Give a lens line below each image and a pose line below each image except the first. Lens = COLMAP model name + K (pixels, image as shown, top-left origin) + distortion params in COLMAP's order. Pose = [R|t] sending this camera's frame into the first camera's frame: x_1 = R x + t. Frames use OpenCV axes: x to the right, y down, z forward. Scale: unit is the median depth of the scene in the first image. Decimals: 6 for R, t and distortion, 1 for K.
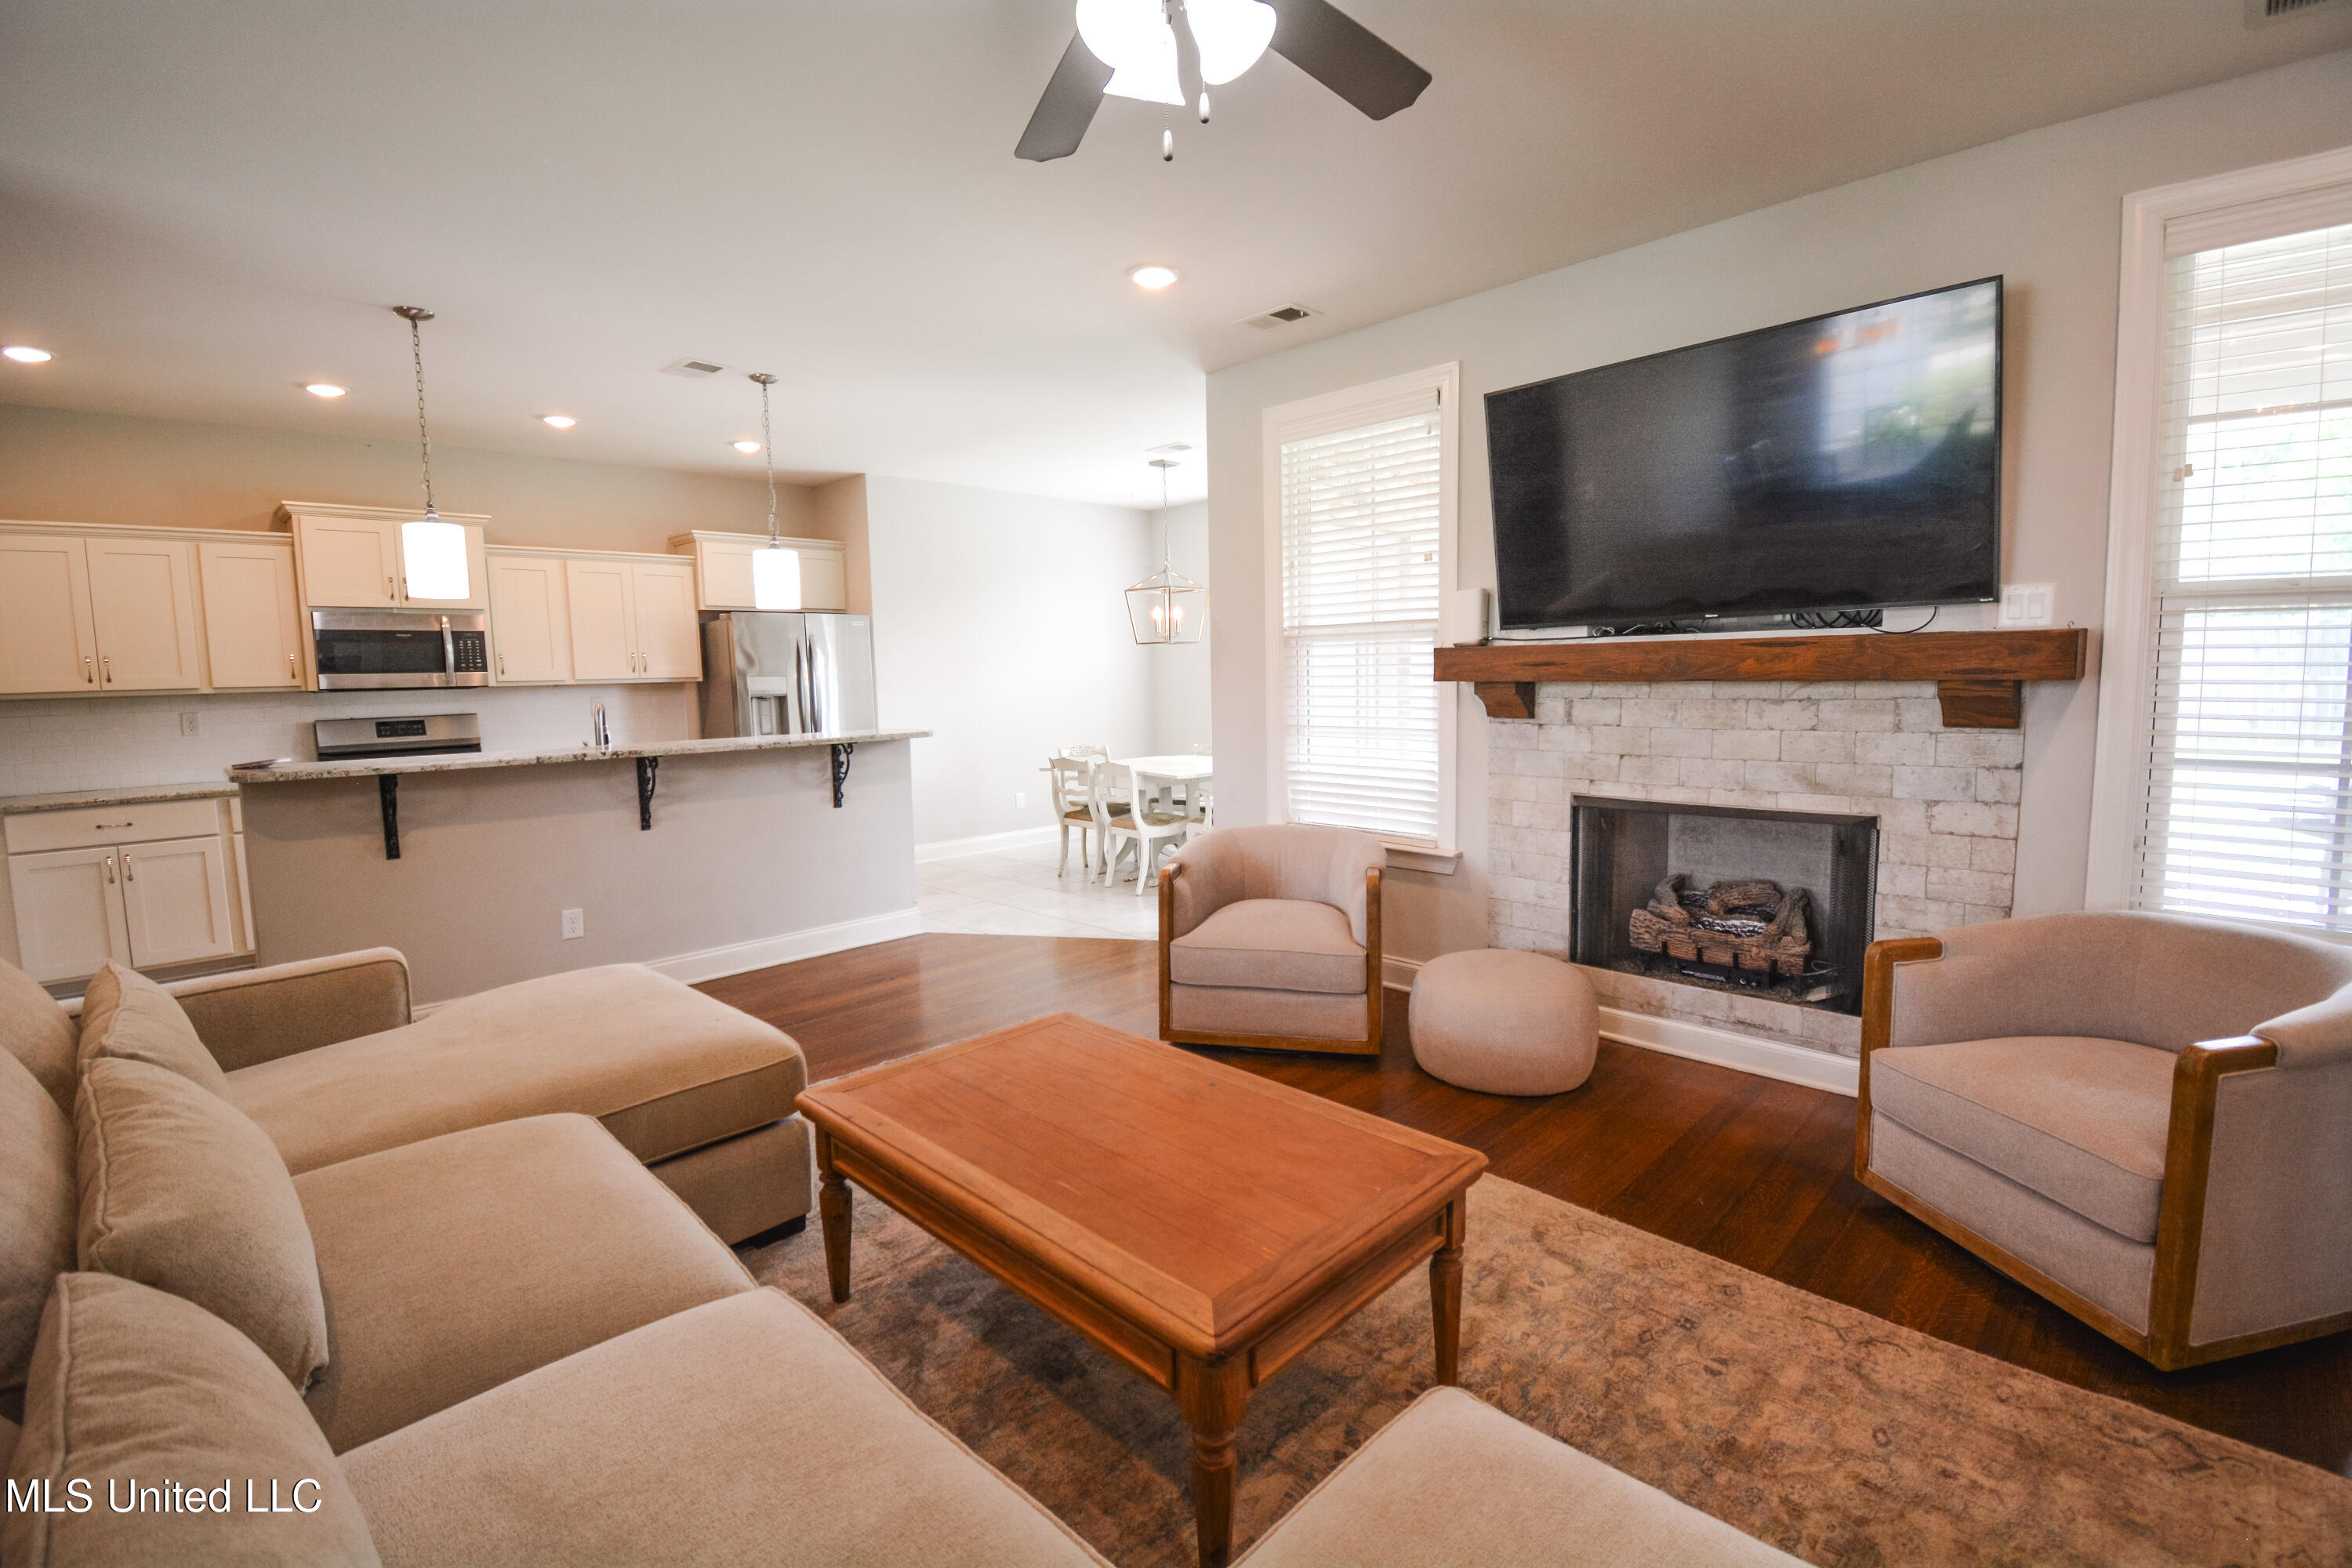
lens RADIAL K [[1047.8, 0, 1180.6], [0, 1047.8, 775.2], [0, 0, 1]] dist [0.005323, -0.016029]
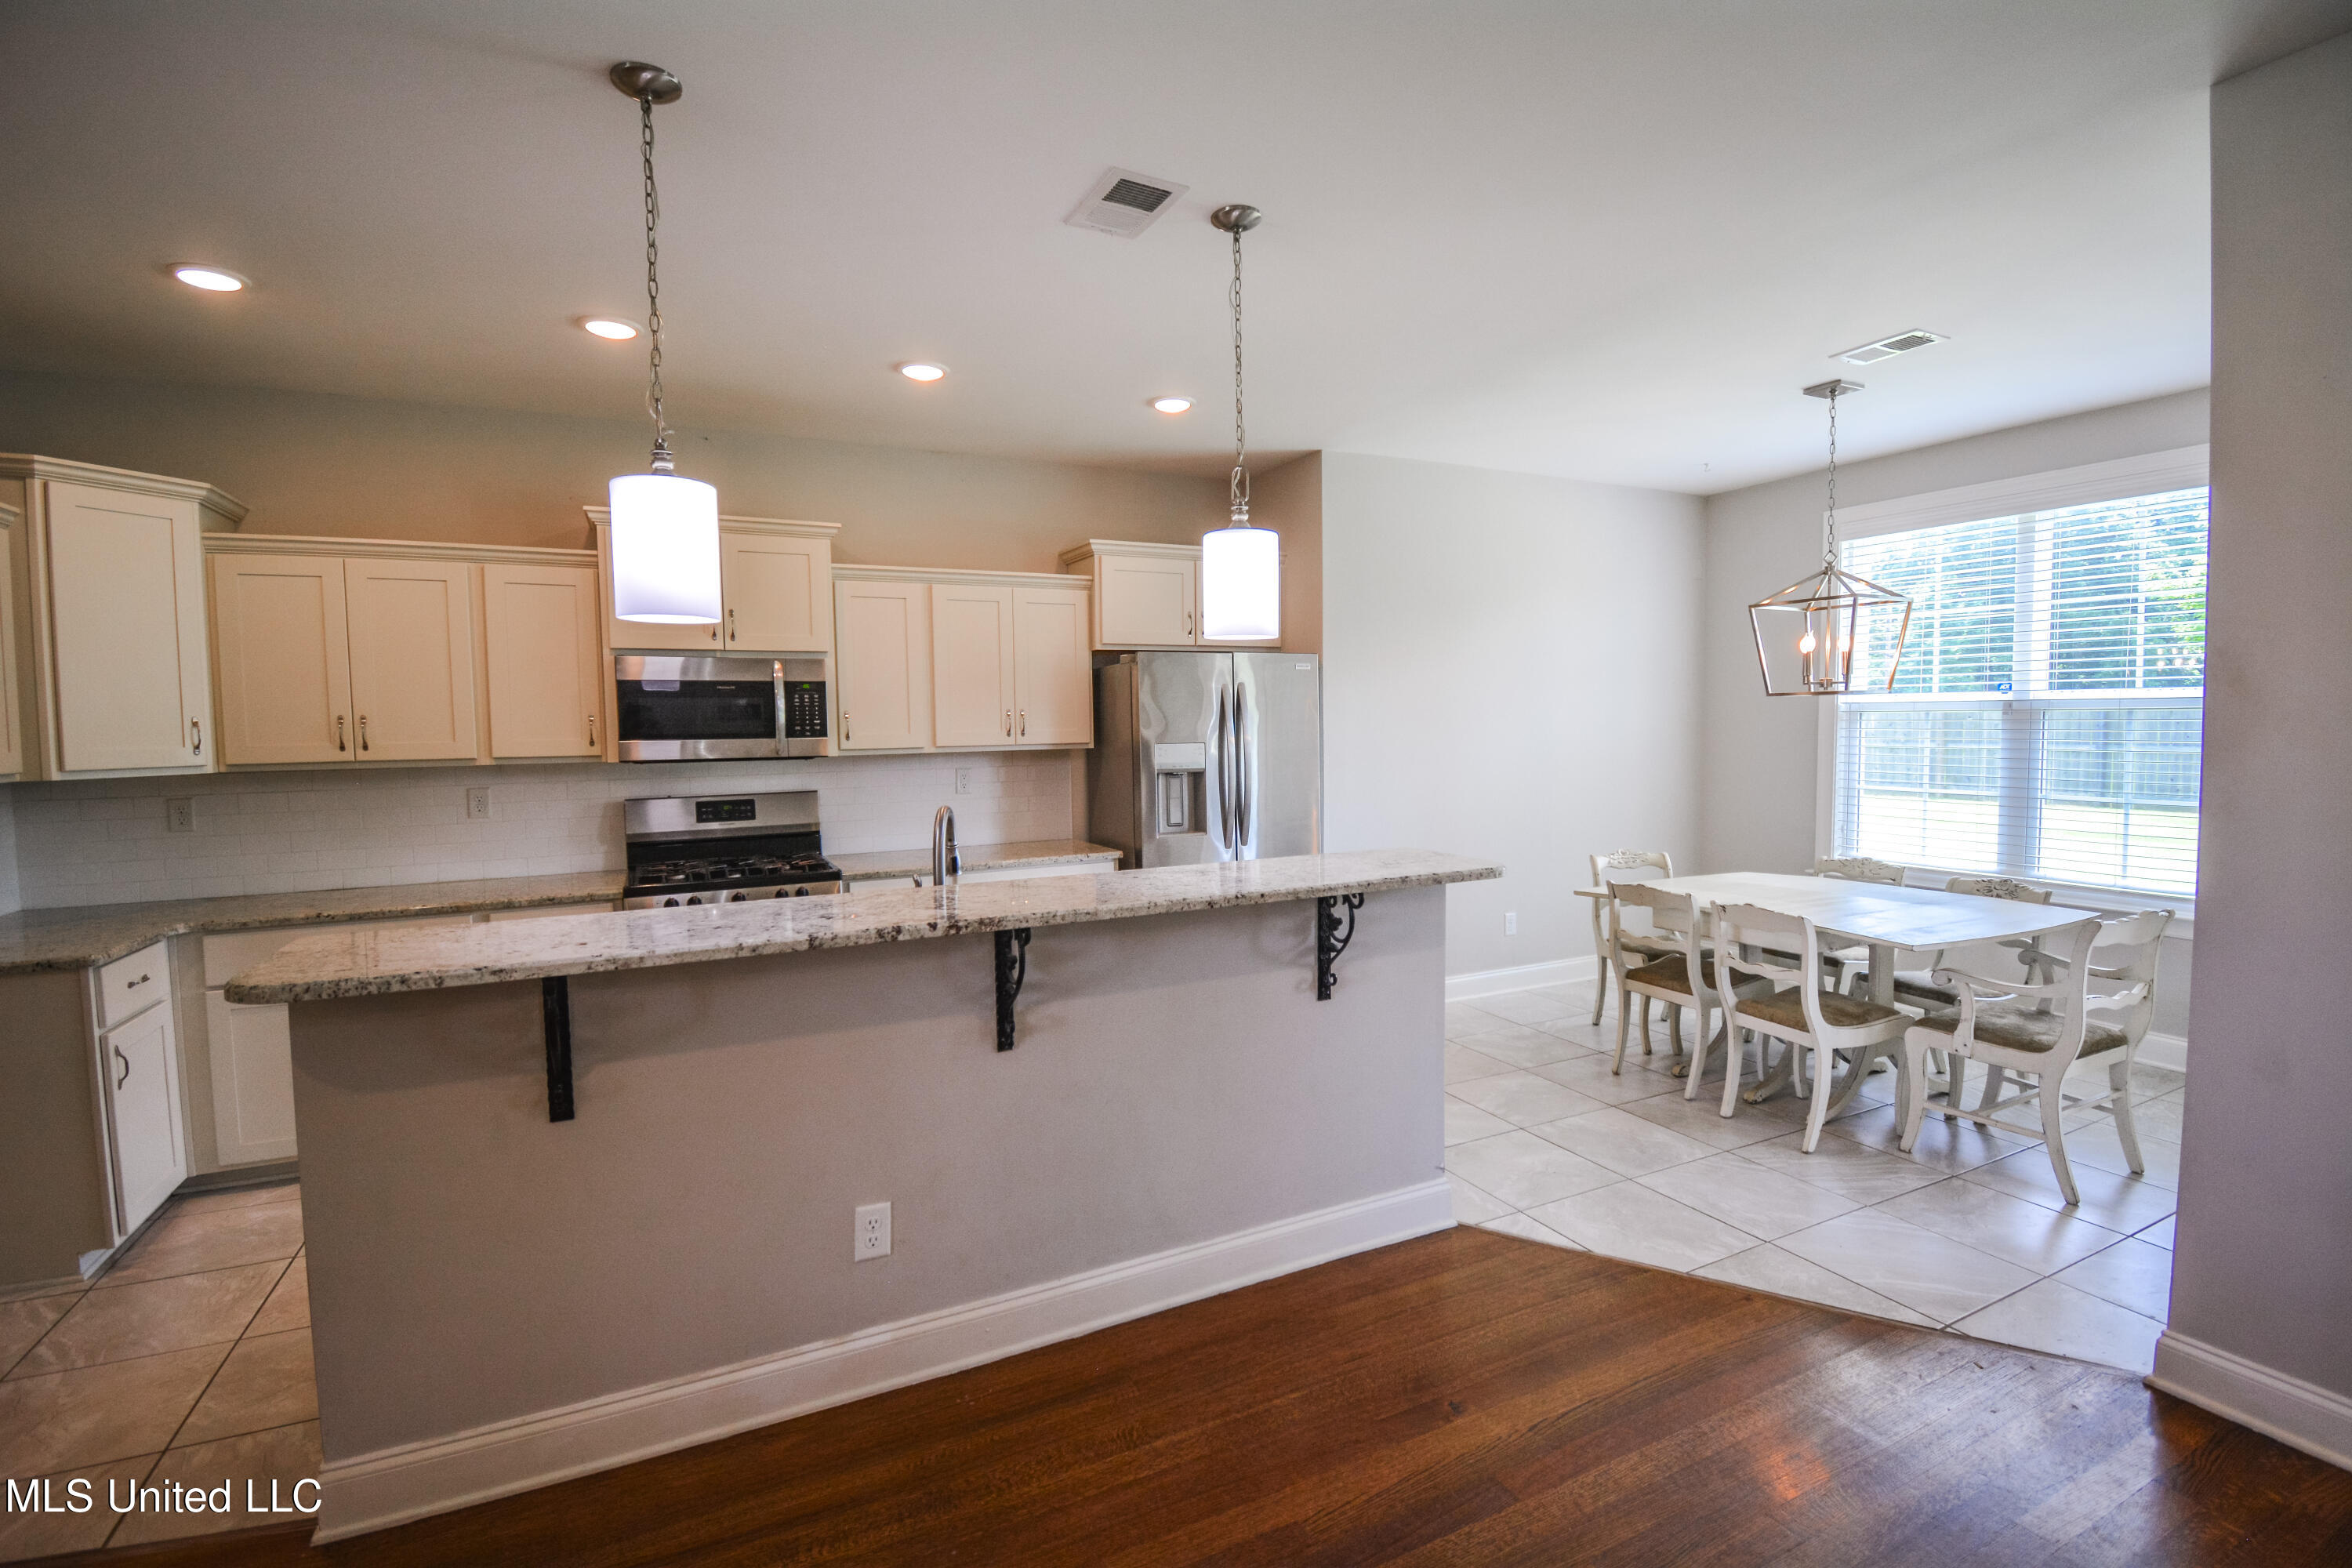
lens RADIAL K [[1047.8, 0, 1171.1], [0, 1047.8, 778.6], [0, 0, 1]] dist [0.005323, -0.016029]
pose [[0.943999, 0.026191, -0.328907, -0.216166], [-0.038822, 0.998737, -0.031894, -0.061756], [0.327656, 0.042877, 0.943824, 0.433471]]
